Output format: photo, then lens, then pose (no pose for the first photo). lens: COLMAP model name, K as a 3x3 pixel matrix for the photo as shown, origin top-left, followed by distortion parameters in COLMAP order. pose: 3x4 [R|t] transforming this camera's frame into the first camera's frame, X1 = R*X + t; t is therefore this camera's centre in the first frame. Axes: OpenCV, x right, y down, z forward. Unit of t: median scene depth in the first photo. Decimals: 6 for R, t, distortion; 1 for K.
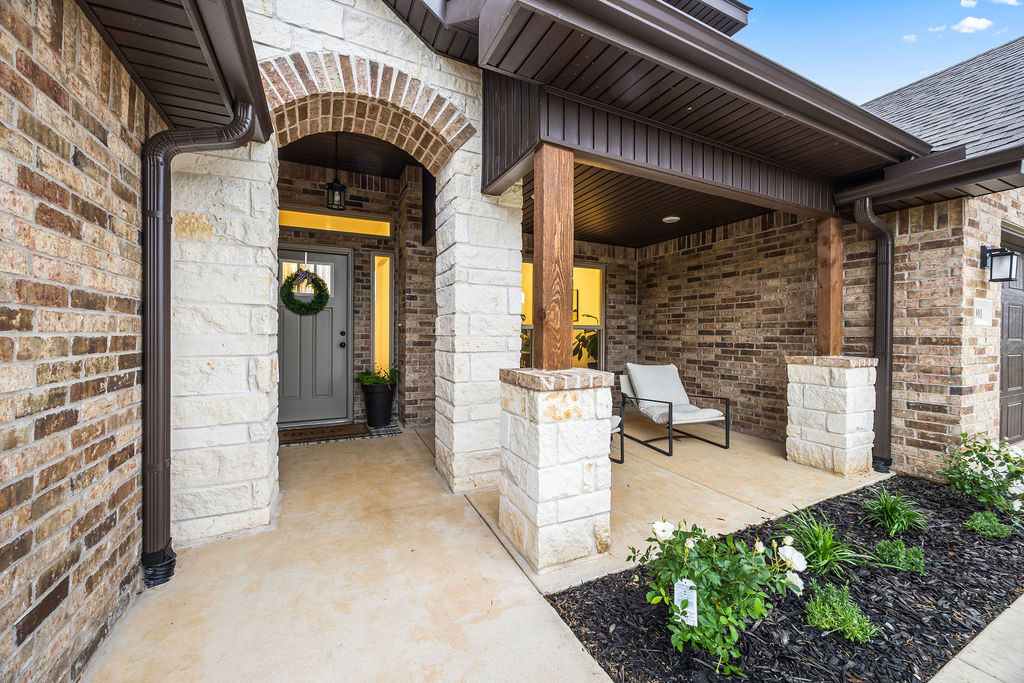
lens RADIAL K [[389.5, 0, 512.6], [0, 389.5, 338.2], [0, 0, 1]] dist [-0.001295, -0.000126]
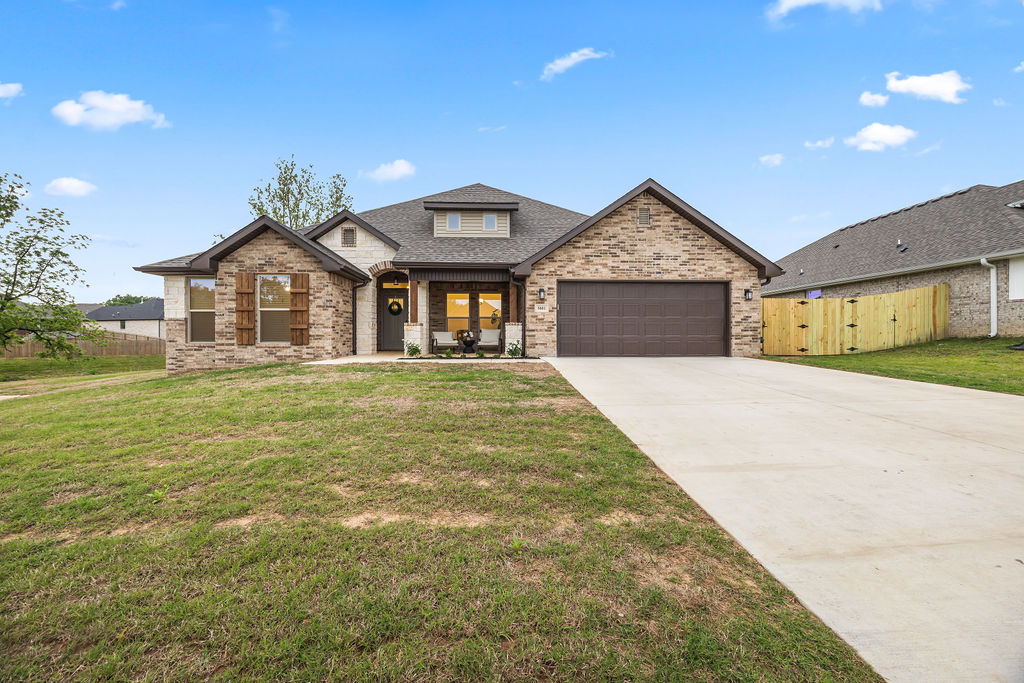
lens RADIAL K [[389.5, 0, 508.9], [0, 389.5, 342.9], [0, 0, 1]] dist [-0.001295, -0.000126]
pose [[0.921792, -0.005467, -0.387646, 3.874139], [0.004409, 0.999984, -0.003619, 0.444063], [0.387660, 0.001627, 0.921801, -3.887070]]
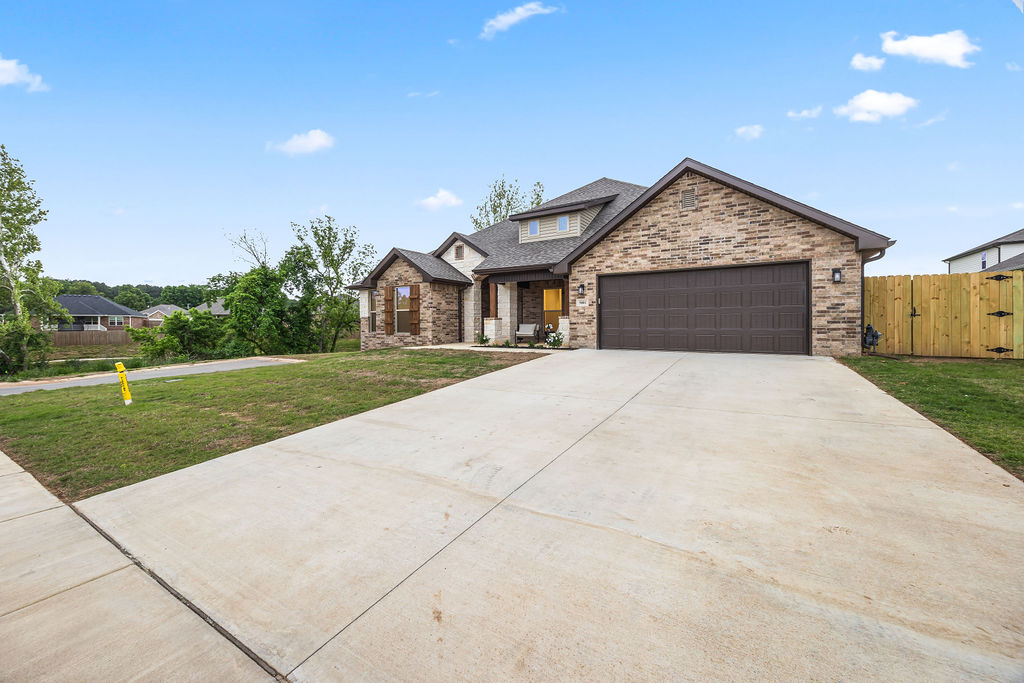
lens RADIAL K [[389.5, 0, 502.6], [0, 389.5, 333.5], [0, 0, 1]] dist [-0.001295, -0.000126]
pose [[0.550451, 0.005168, -0.834852, 6.499360], [-0.003356, 0.999986, 0.003978, 0.377762], [0.834861, 0.000612, 0.550461, -2.823593]]
